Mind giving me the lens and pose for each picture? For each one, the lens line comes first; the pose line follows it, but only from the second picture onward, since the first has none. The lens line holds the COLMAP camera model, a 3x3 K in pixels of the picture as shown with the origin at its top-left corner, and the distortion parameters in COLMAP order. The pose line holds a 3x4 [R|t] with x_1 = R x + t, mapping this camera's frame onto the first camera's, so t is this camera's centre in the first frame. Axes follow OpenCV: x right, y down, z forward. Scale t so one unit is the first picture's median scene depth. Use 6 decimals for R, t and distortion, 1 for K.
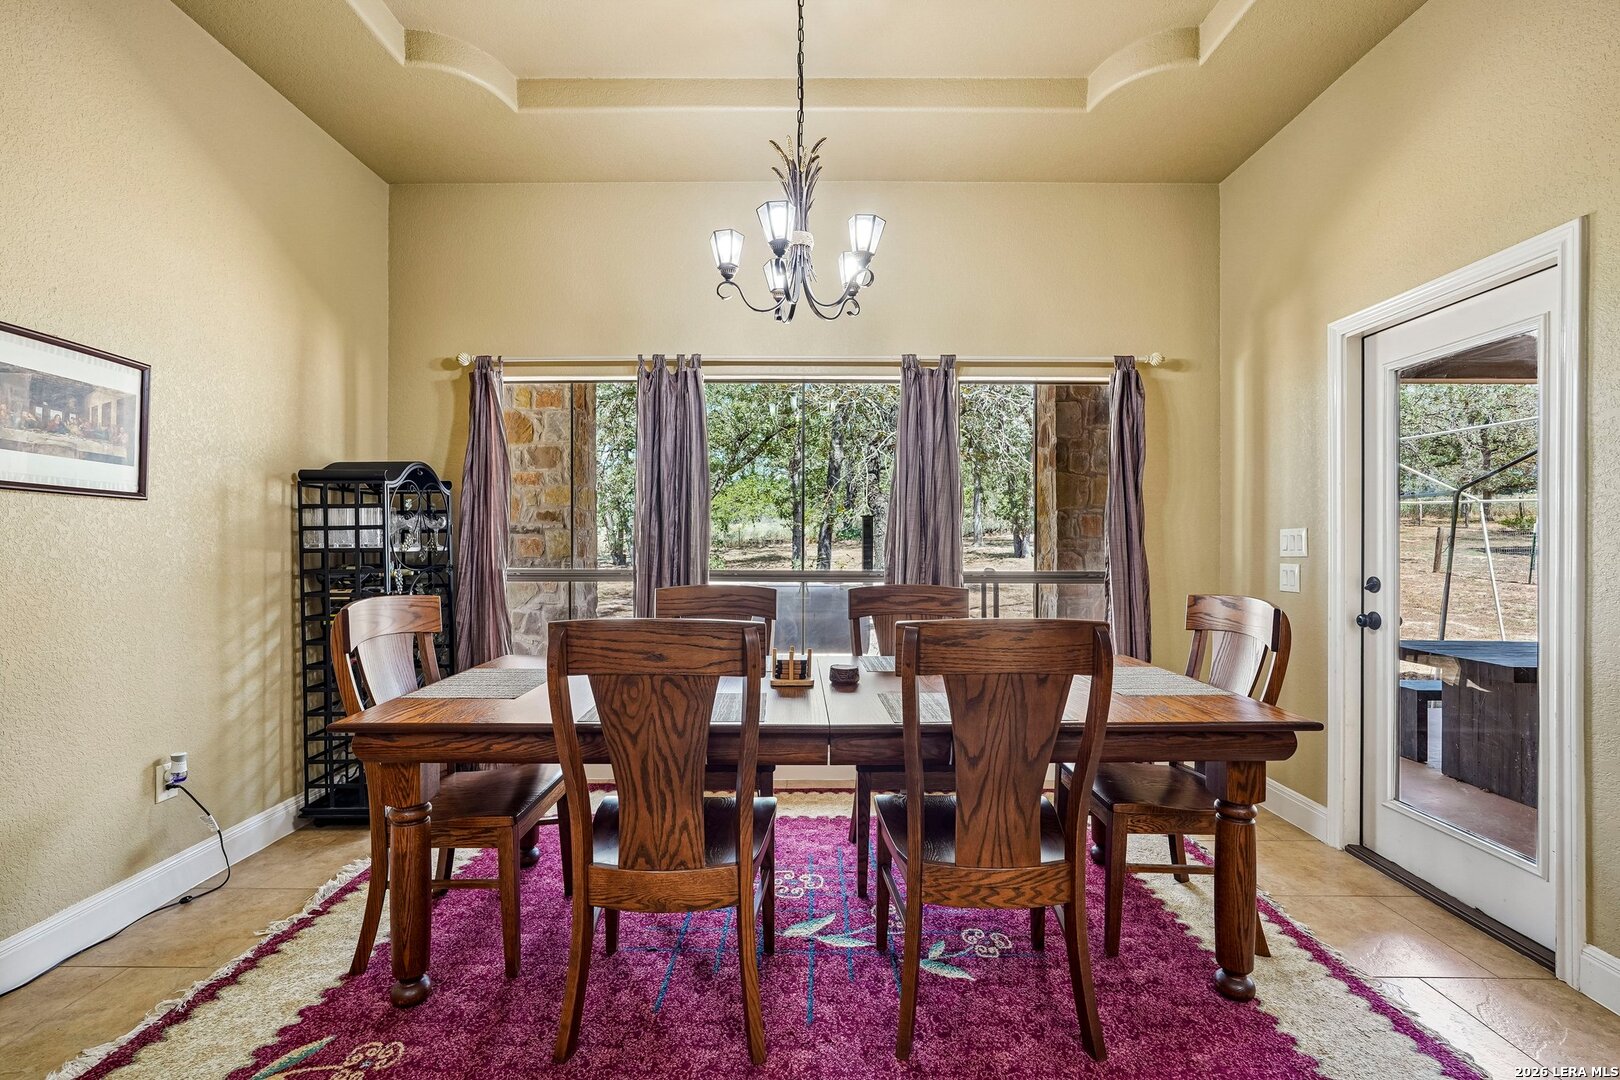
lens RADIAL K [[714.8, 0, 803.8], [0, 714.8, 542.8], [0, 0, 1]] dist [-0.016905, 0.008952]
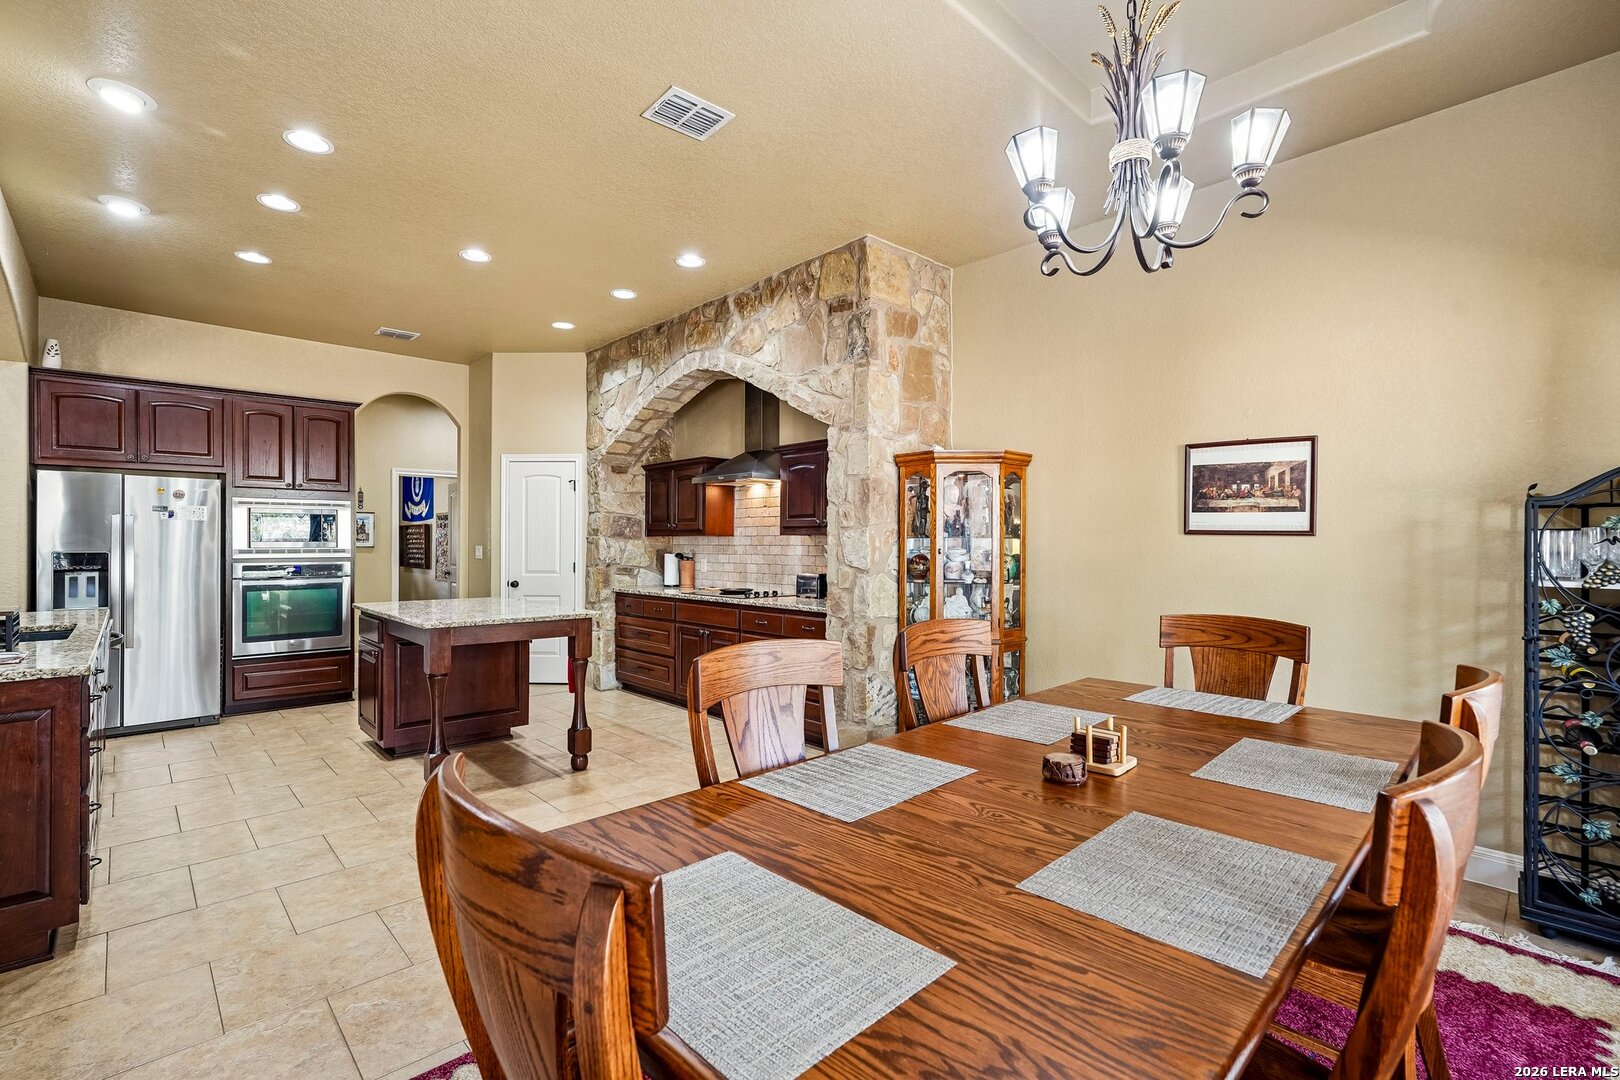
lens RADIAL K [[722.5, 0, 804.2], [0, 722.5, 542.9], [0, 0, 1]] dist [-0.018204, 0.010108]
pose [[-0.718838, -0.004085, -0.695166, 0.587736], [-0.004488, 0.999989, -0.001236, -0.032071], [0.695163, 0.002231, -0.718849, 1.053354]]
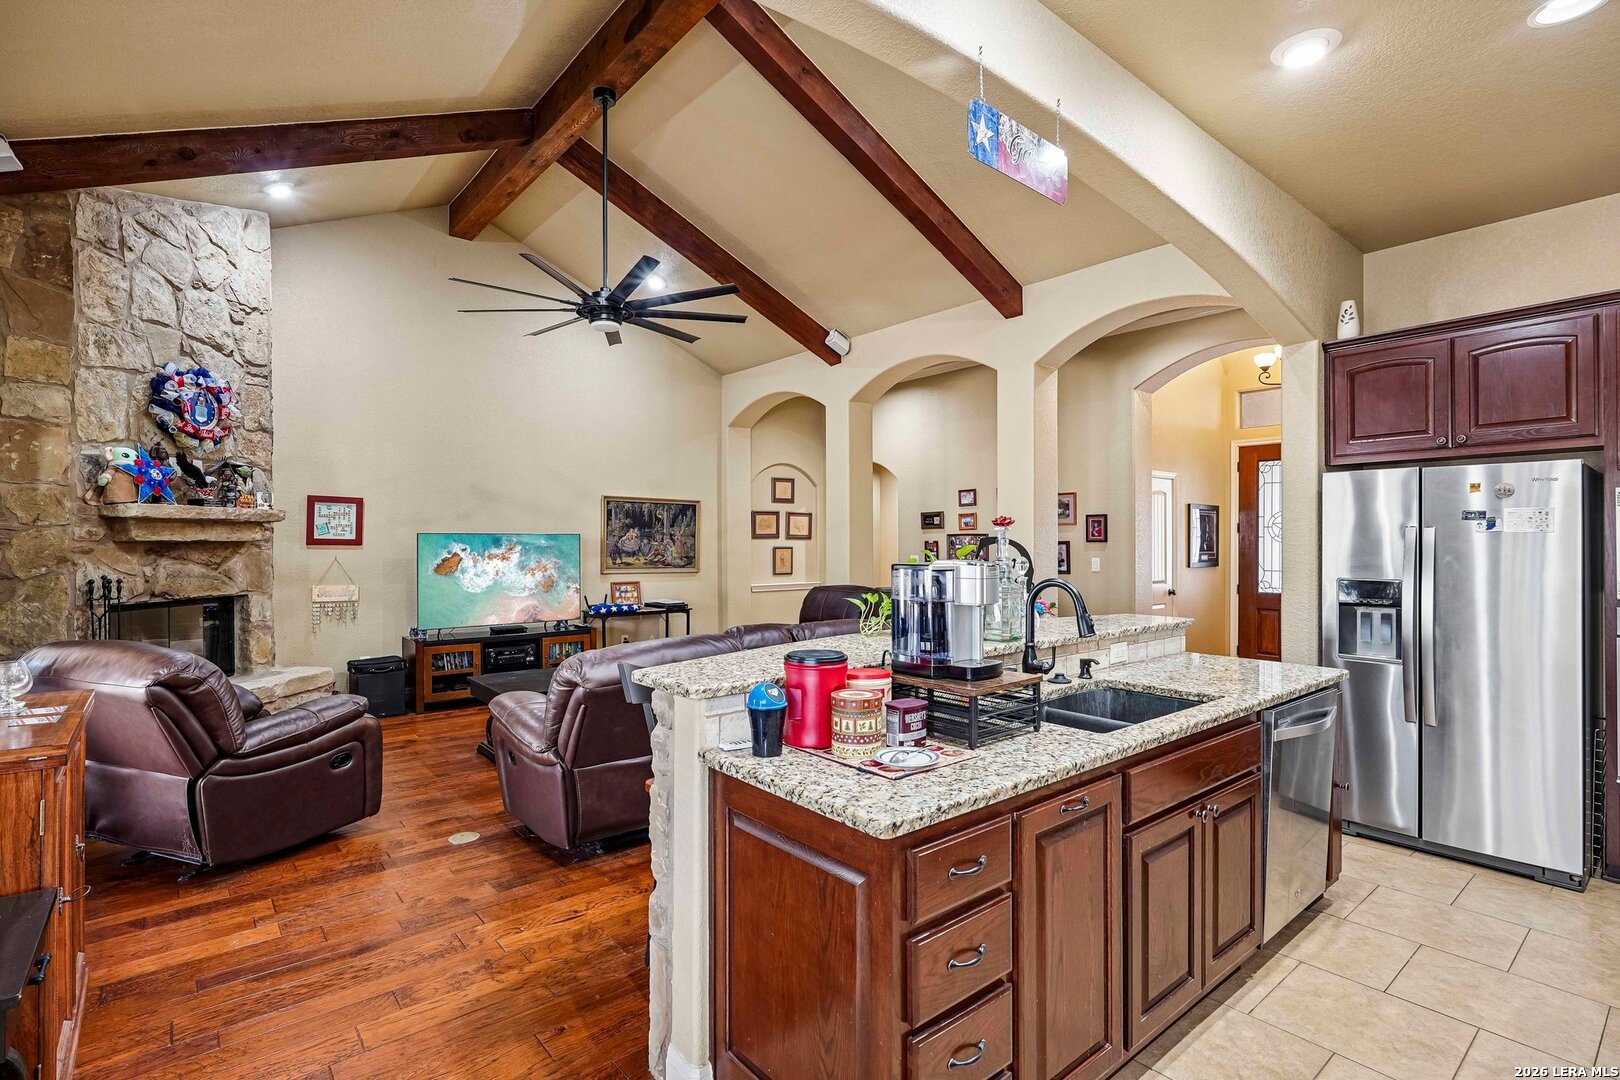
lens RADIAL K [[770.2, 0, 802.2], [0, 770.2, 542.5], [0, 0, 1]] dist [-0.011678, 0.006794]
pose [[-0.642205, -0.000567, 0.766533, 0.272635], [0.002162, 0.999994, 0.002550, -0.071767], [-0.766530, 0.003295, -0.642200, 0.289091]]
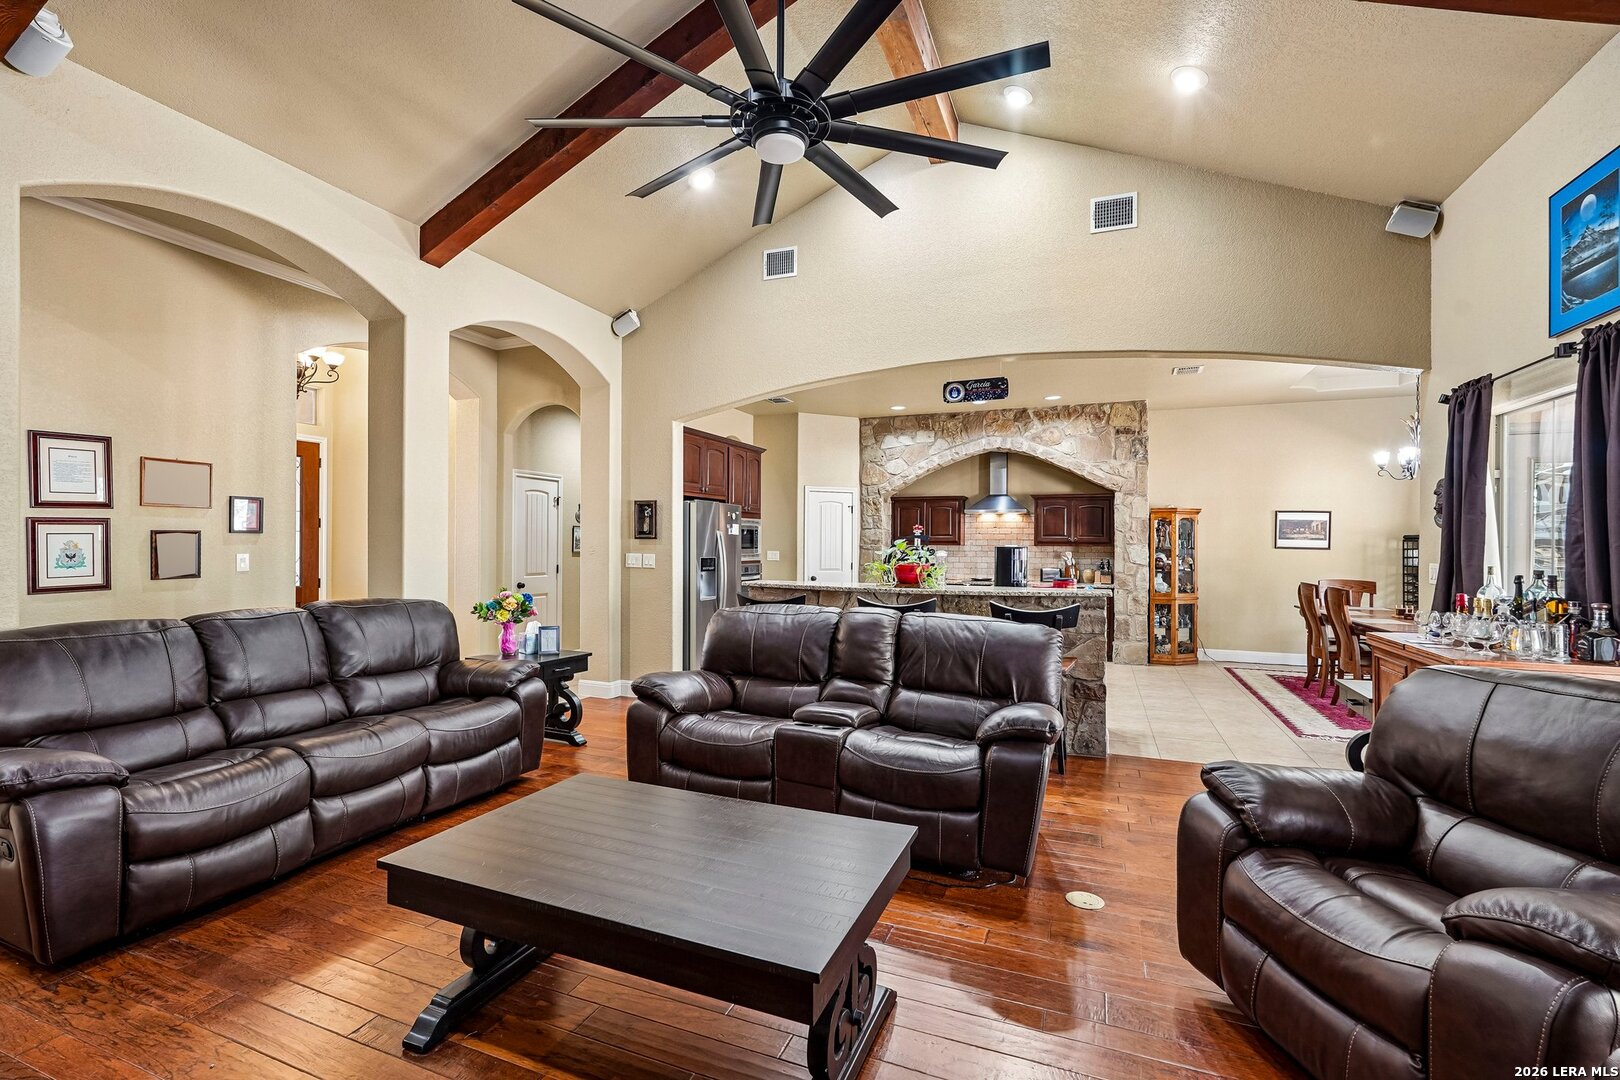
lens RADIAL K [[712.2, 0, 803.5], [0, 712.2, 540.7], [0, 0, 1]] dist [-0.020606, 0.012305]
pose [[-0.370120, -0.008977, -0.928941, 2.647374], [-0.008816, 0.999942, -0.006151, -0.048194], [0.928942, 0.005913, -0.370178, -0.103539]]
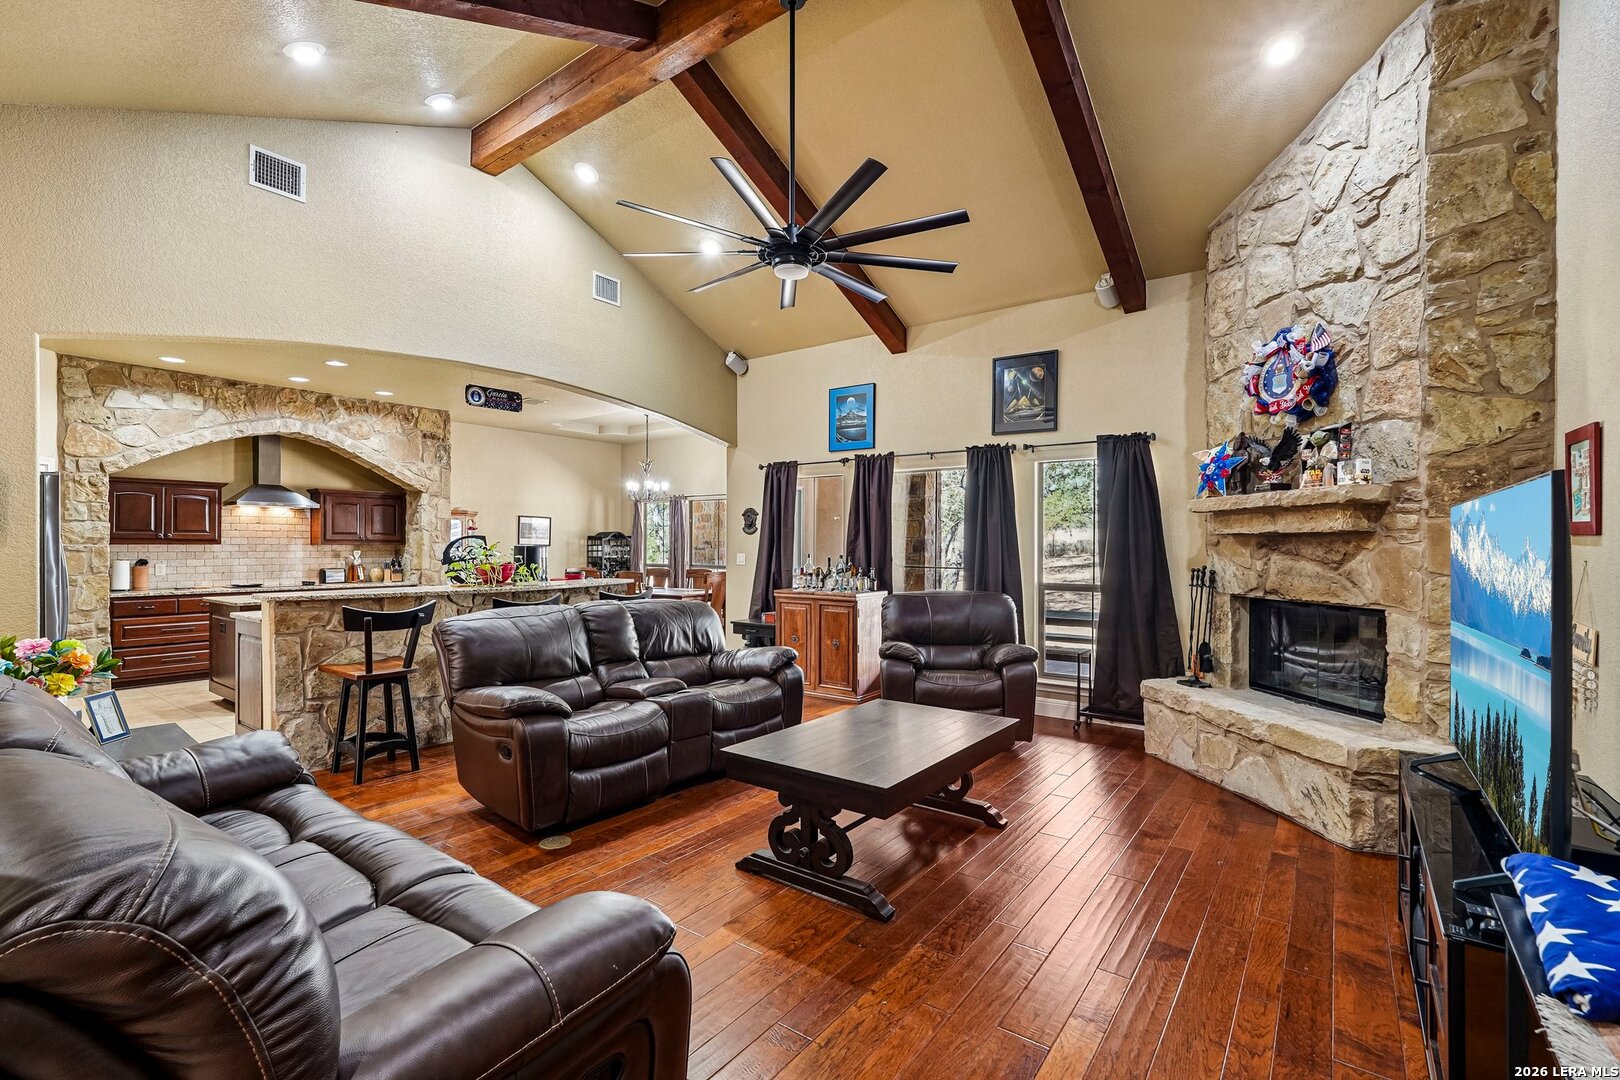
lens RADIAL K [[722.5, 0, 804.2], [0, 722.5, 542.9], [0, 0, 1]] dist [-0.018204, 0.010108]
pose [[0.805050, -0.002810, -0.593200, 2.632068], [-0.000272, 0.999987, -0.005107, -0.046869], [0.593207, 0.004273, 0.805039, -1.494390]]
